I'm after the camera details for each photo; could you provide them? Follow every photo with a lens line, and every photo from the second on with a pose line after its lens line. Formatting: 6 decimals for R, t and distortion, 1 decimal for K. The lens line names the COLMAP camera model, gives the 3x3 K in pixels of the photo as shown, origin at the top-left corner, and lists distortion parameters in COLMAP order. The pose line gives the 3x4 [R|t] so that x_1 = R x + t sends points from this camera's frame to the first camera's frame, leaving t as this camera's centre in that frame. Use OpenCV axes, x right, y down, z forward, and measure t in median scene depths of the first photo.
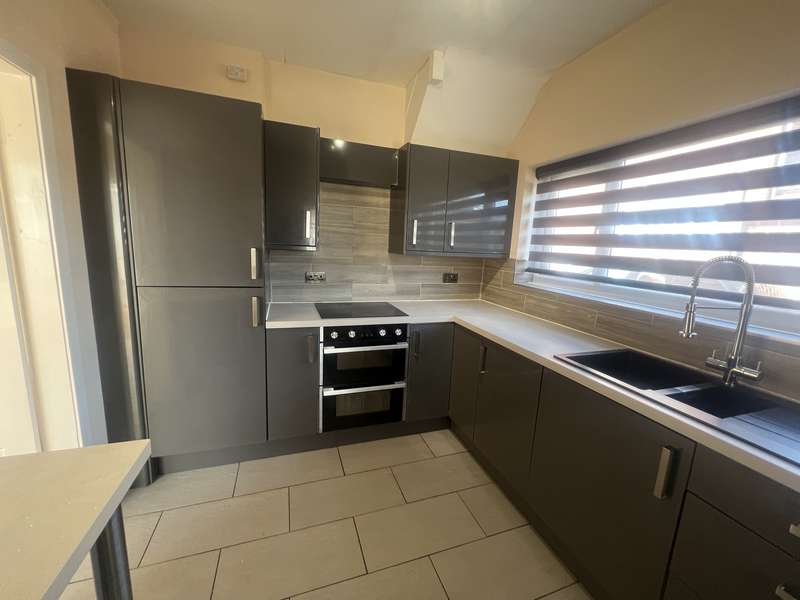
lens RADIAL K [[321.4, 0, 399.3], [0, 321.4, 302.2], [0, 0, 1]] dist [0.001814, -0.000011]
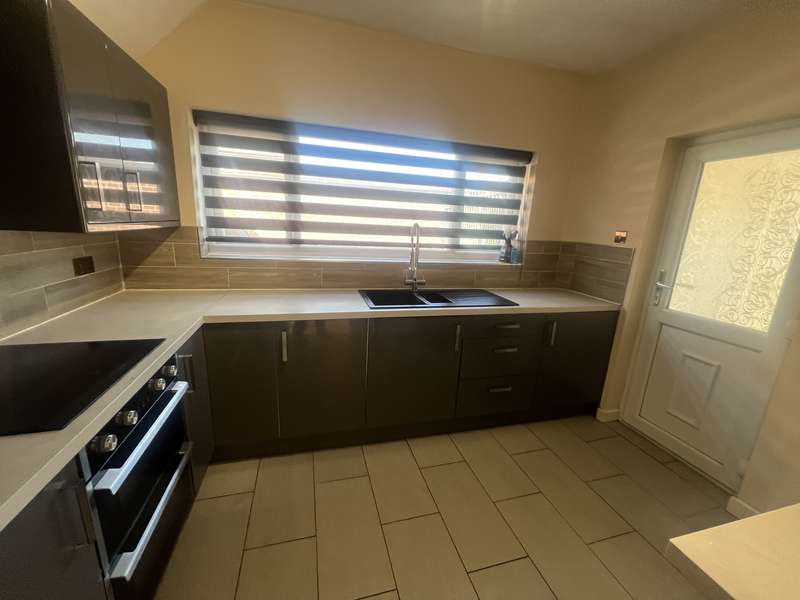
lens RADIAL K [[321.4, 0, 398.0], [0, 321.4, 298.0], [0, 0, 1]] dist [0.001814, -0.000011]
pose [[0.069923, -0.274482, 0.959047, -0.421076], [0.130768, 0.955626, 0.263969, -0.112970], [-0.988944, 0.106955, 0.102714, 0.452229]]
